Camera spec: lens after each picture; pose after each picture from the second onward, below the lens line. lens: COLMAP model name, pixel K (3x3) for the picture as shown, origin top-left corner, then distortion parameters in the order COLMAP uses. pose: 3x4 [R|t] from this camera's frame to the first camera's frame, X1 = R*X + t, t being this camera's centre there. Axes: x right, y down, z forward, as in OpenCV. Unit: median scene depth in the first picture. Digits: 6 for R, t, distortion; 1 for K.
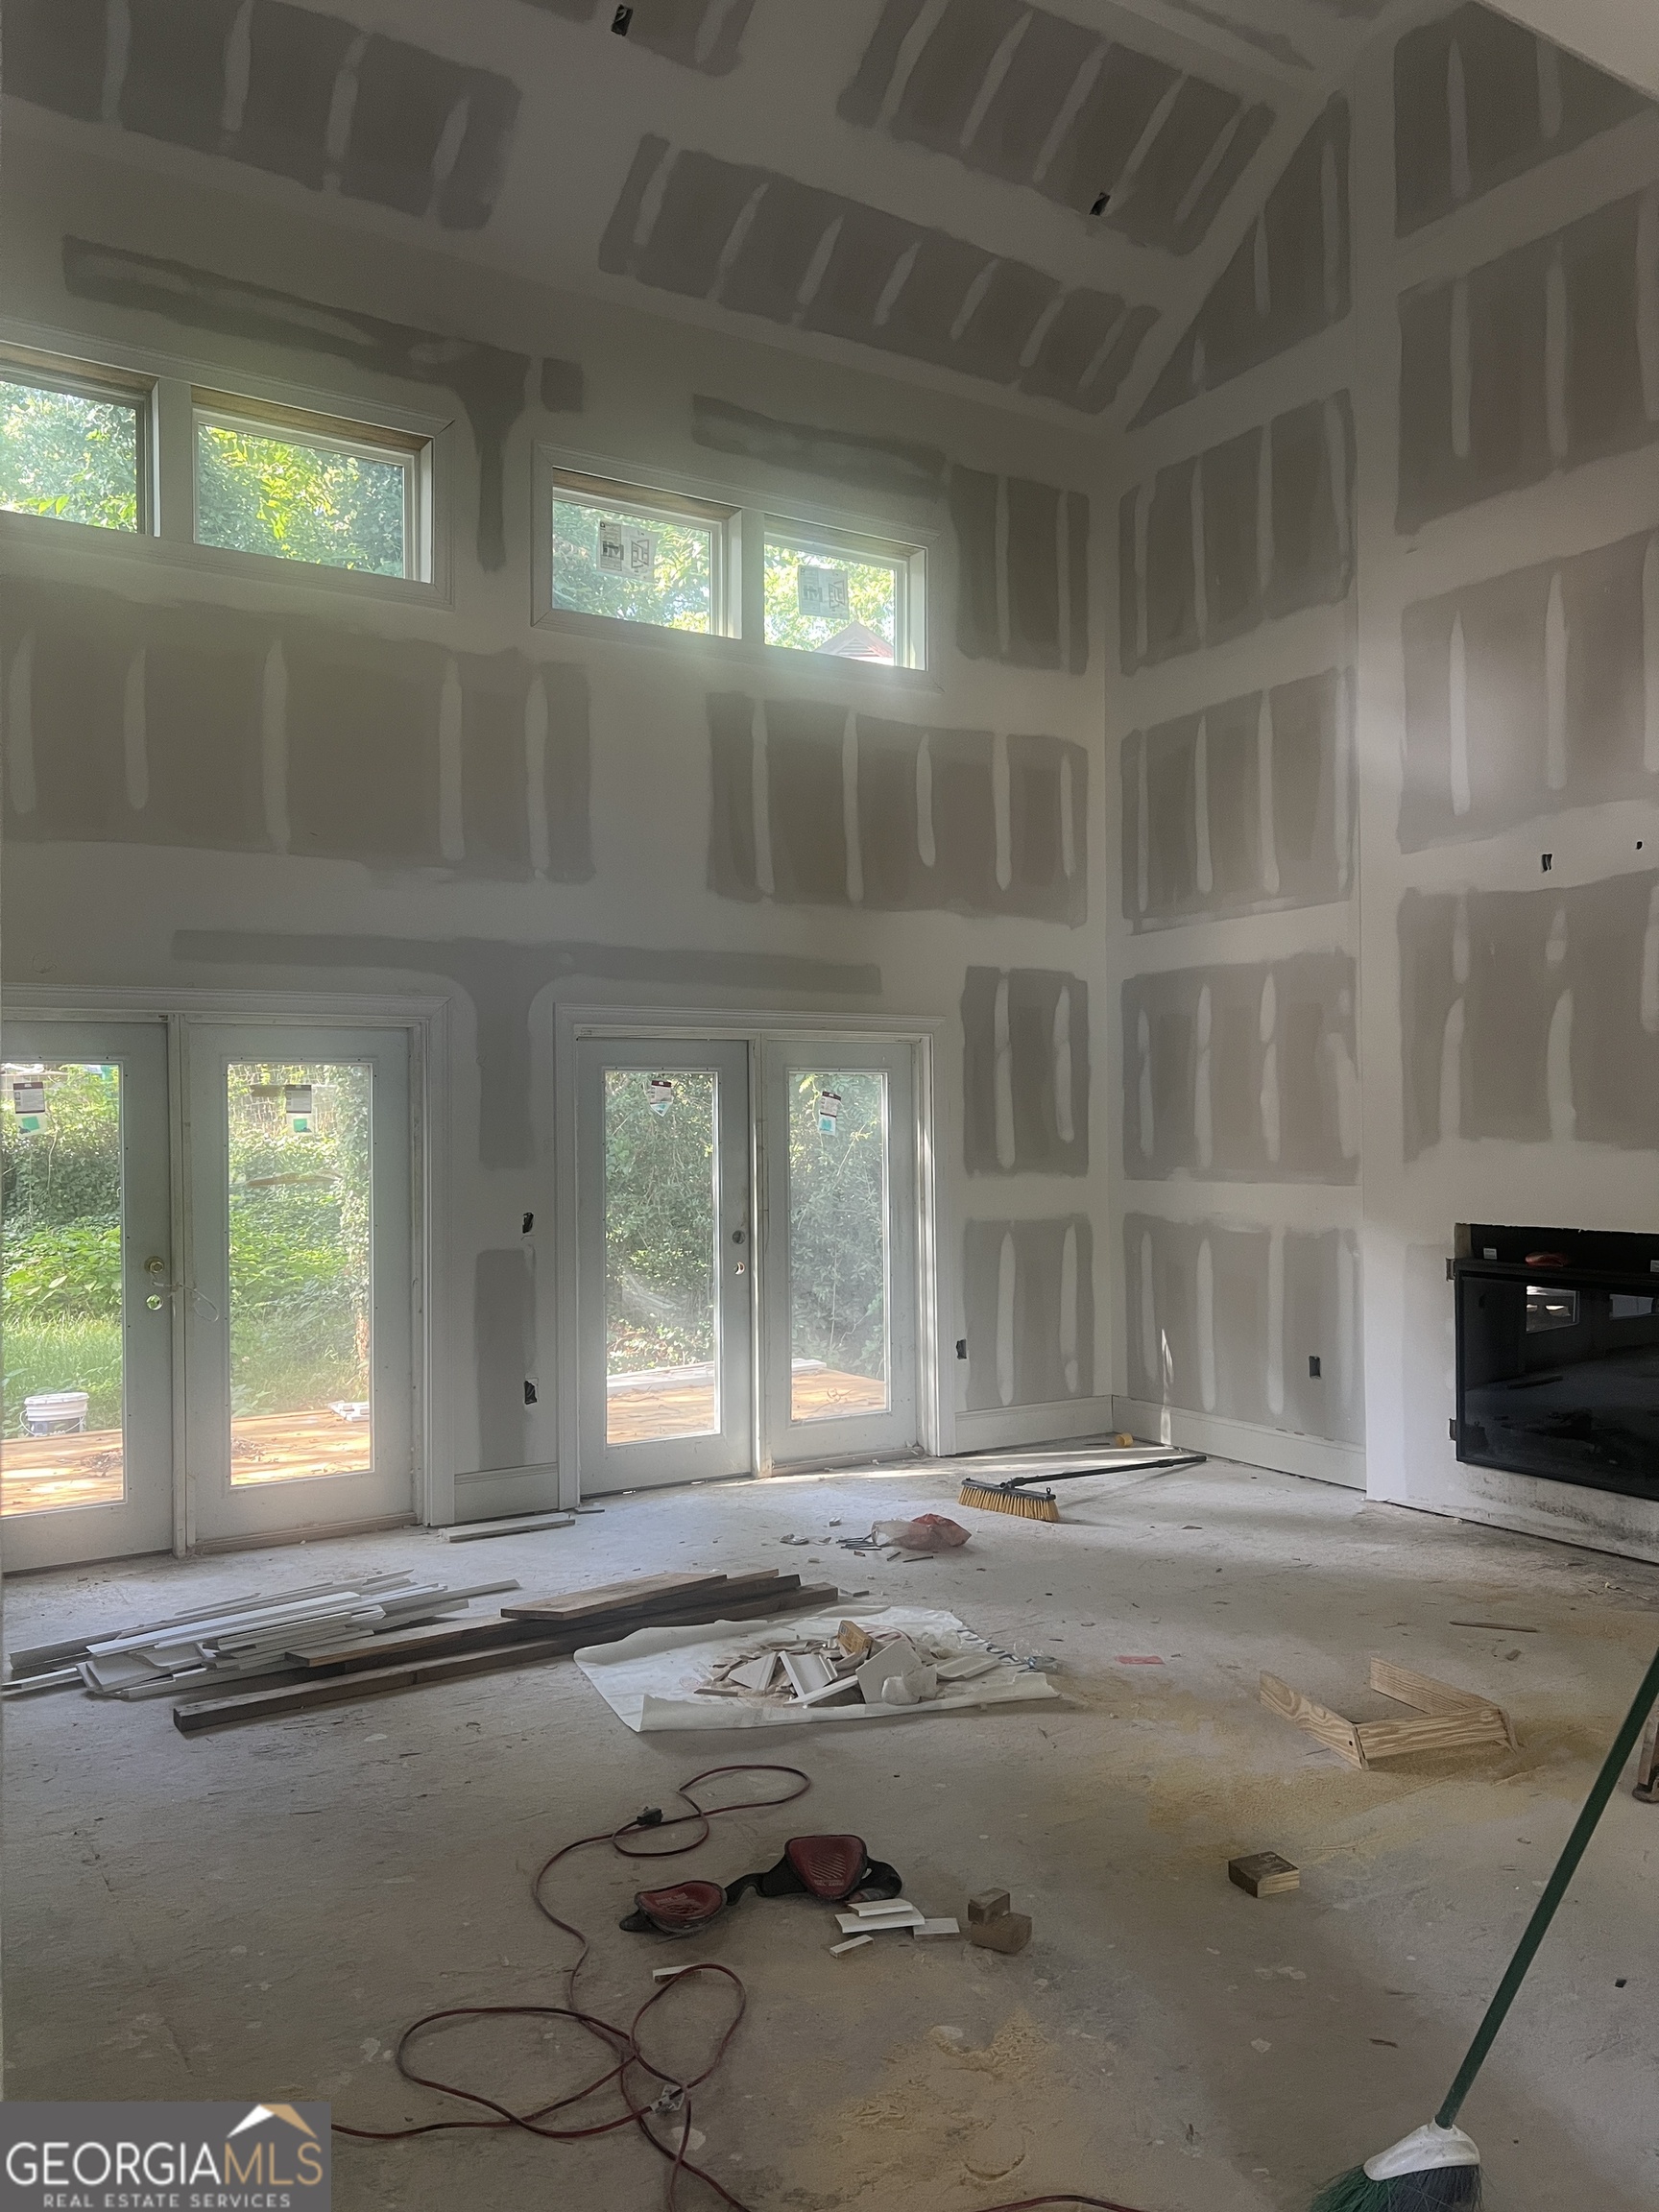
lens RADIAL K [[1672.9, 0, 835.3], [0, 1672.9, 1118.7], [0, 0, 1]] dist [0.025830, -0.027655]
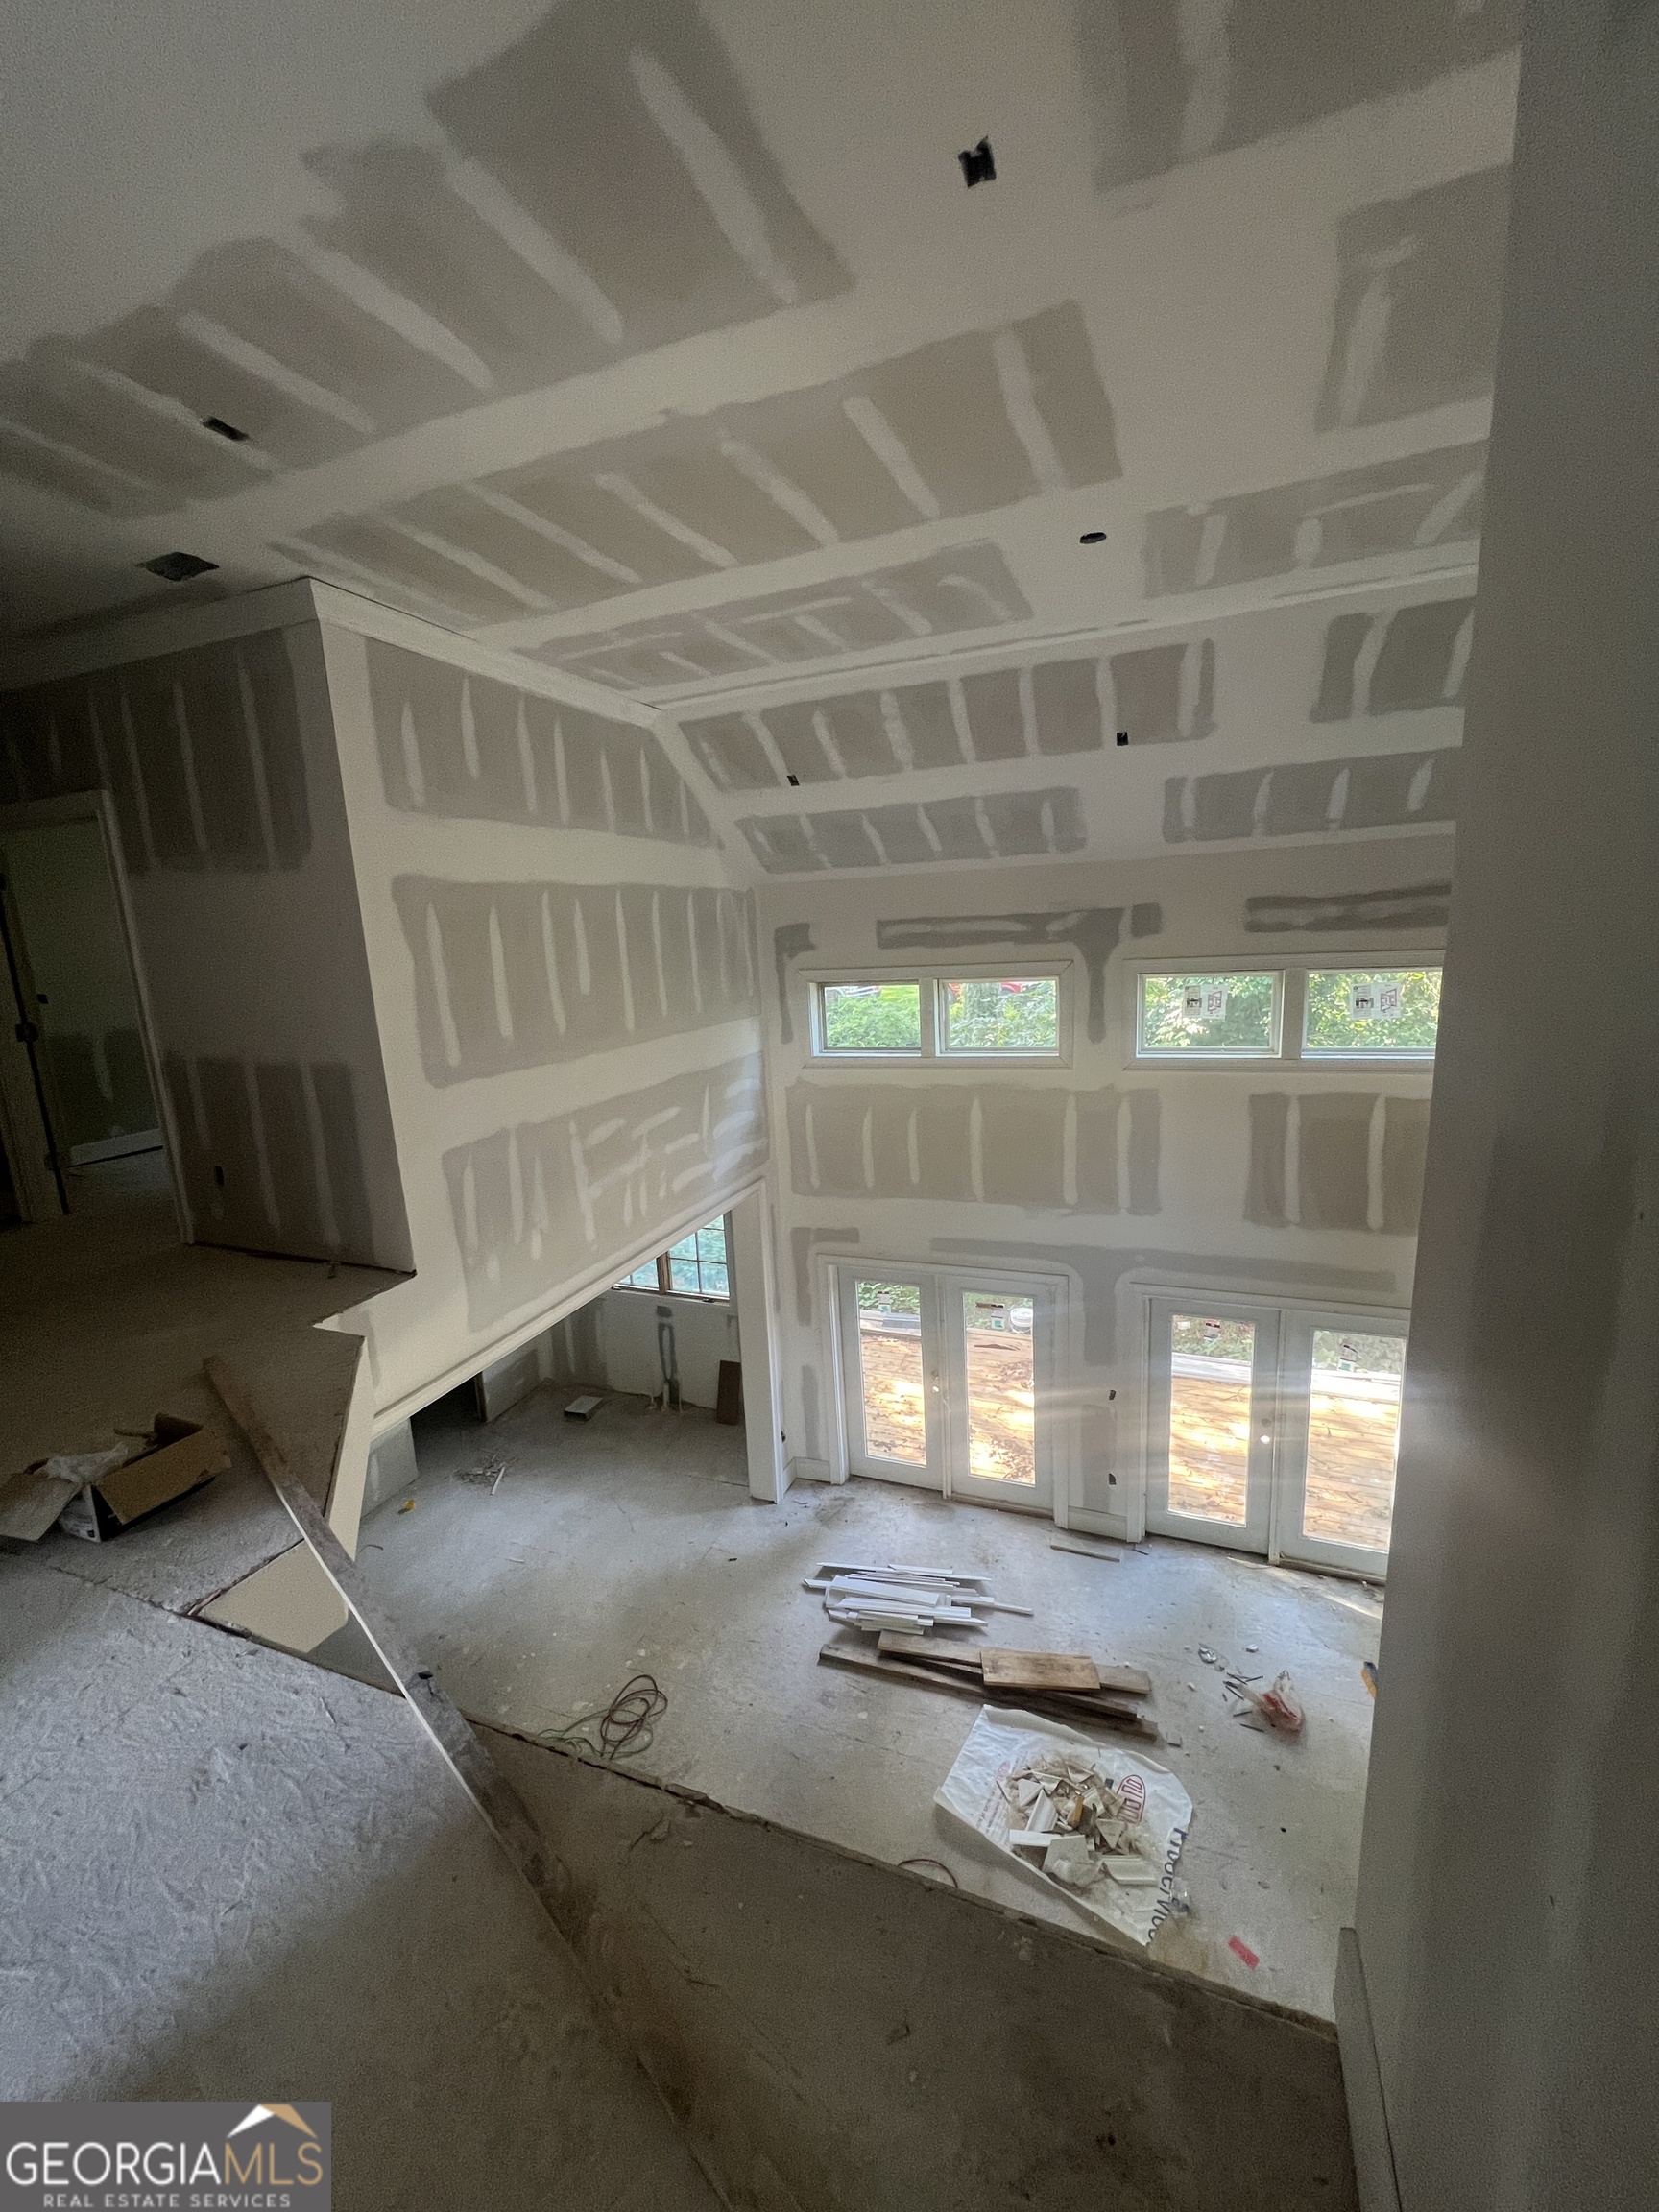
lens RADIAL K [[891.5, 0, 837.4], [0, 891.5, 1102.7], [0, 0, 1]] dist [-0.004690, 0.000259]
pose [[0.590077, 0.128644, -0.797032, 0.367710], [0.046264, 0.980213, 0.192461, -0.445815], [0.806020, -0.150441, 0.572450, 0.249793]]
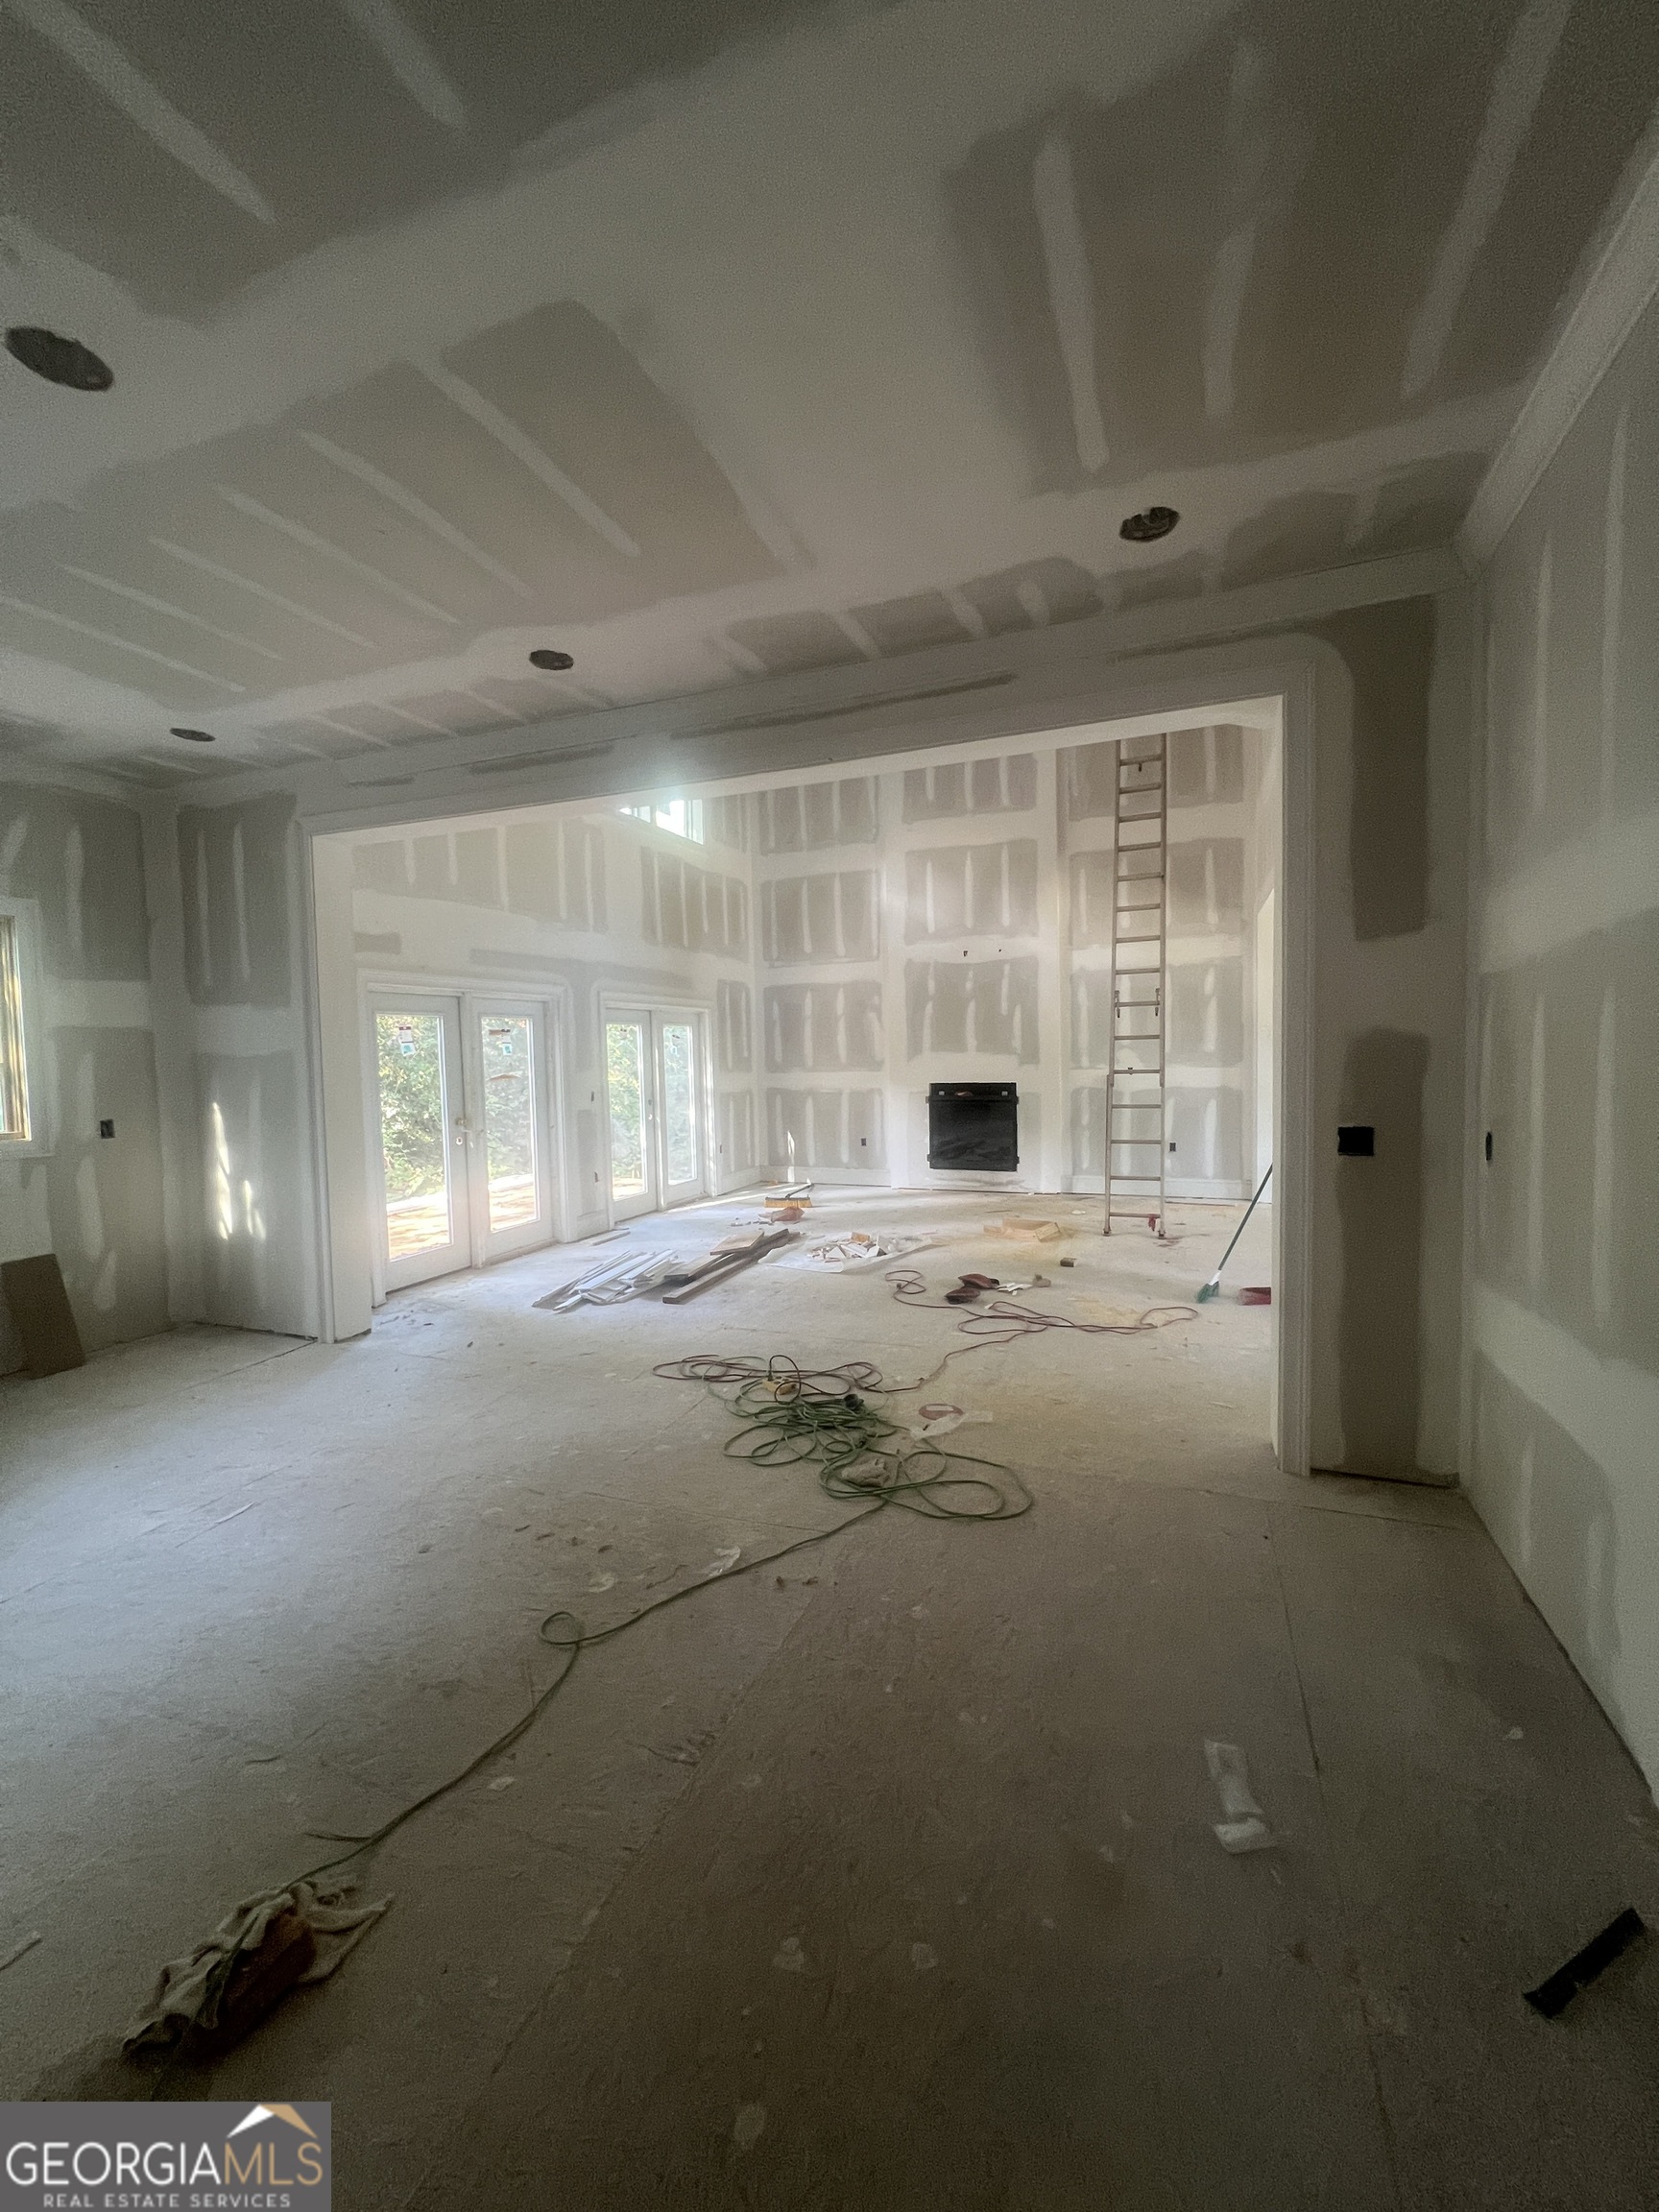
lens RADIAL K [[895.1, 0, 843.0], [0, 895.1, 1098.4], [0, 0, 1]] dist [0.000081, 0.000498]
pose [[0.796650, -0.038859, 0.603190, -0.603017], [0.011161, 0.998707, 0.049598, 0.012992], [-0.604337, -0.032780, 0.796054, -0.076207]]
